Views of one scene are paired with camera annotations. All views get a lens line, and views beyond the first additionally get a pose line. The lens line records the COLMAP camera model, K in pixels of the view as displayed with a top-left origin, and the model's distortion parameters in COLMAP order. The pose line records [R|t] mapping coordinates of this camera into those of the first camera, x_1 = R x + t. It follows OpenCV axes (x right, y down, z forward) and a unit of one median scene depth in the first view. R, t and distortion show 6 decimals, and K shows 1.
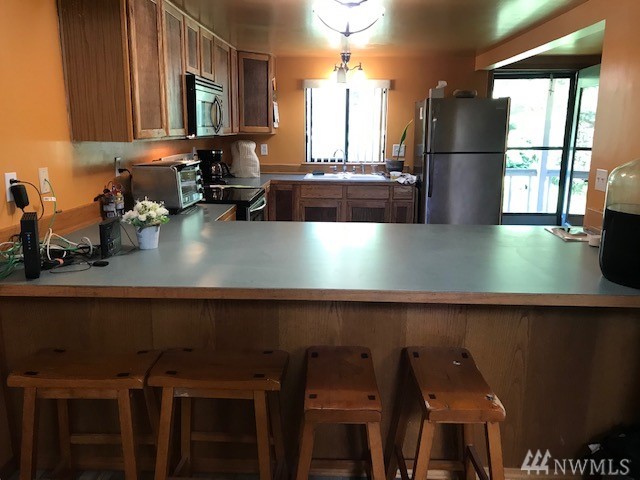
lens RADIAL K [[519.0, 0, 320.0], [0, 519.0, 240.0], [0, 0, 1]] dist [0.006027, 0.001098]
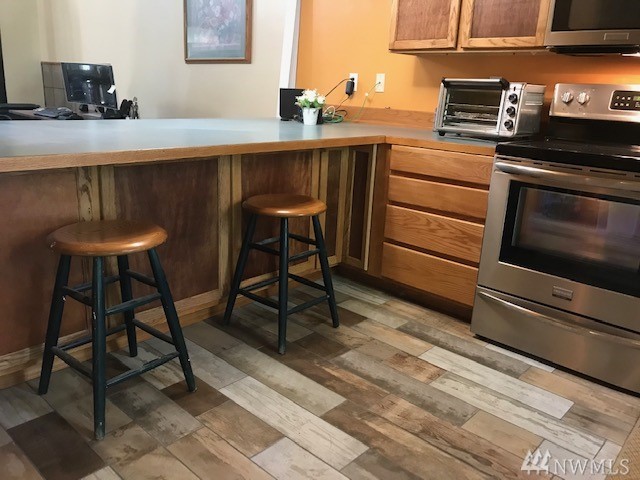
lens RADIAL K [[519.0, 0, 320.0], [0, 519.0, 240.0], [0, 0, 1]] dist [0.006027, 0.001098]
pose [[-0.642776, 0.177594, -0.745184, 0.338294], [-0.213825, 0.892500, 0.397142, -0.120374], [0.735607, 0.414612, -0.535704, 0.835786]]
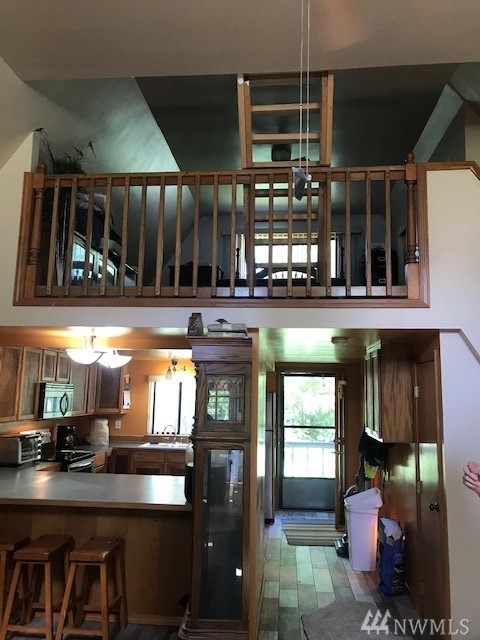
lens RADIAL K [[519.0, 0, 240.0], [0, 519.0, 320.0], [0, 0, 1]] dist [0.006027, 0.001098]
pose [[0.998952, 0.006198, -0.045343, 0.302727], [-0.021671, 0.936726, -0.349392, 0.043958], [0.040308, 0.350009, 0.935879, -0.407812]]
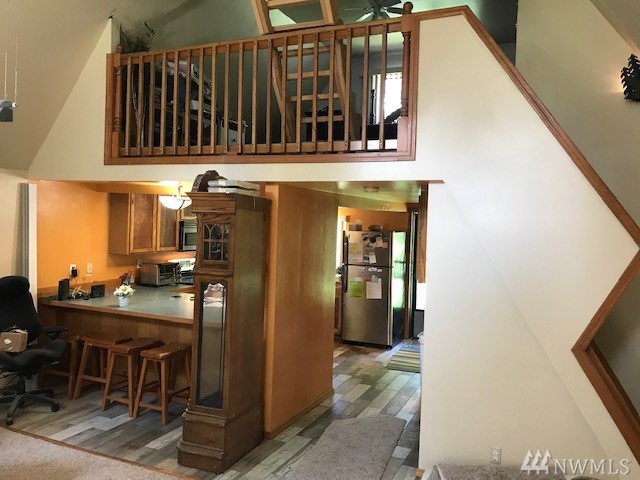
lens RADIAL K [[519.0, 0, 320.0], [0, 519.0, 240.0], [0, 0, 1]] dist [0.006027, 0.001098]
pose [[0.932825, 0.037450, -0.358378, 0.650976], [-0.102905, 0.980851, -0.165354, 0.024896], [0.345323, 0.191126, 0.918816, -0.445077]]
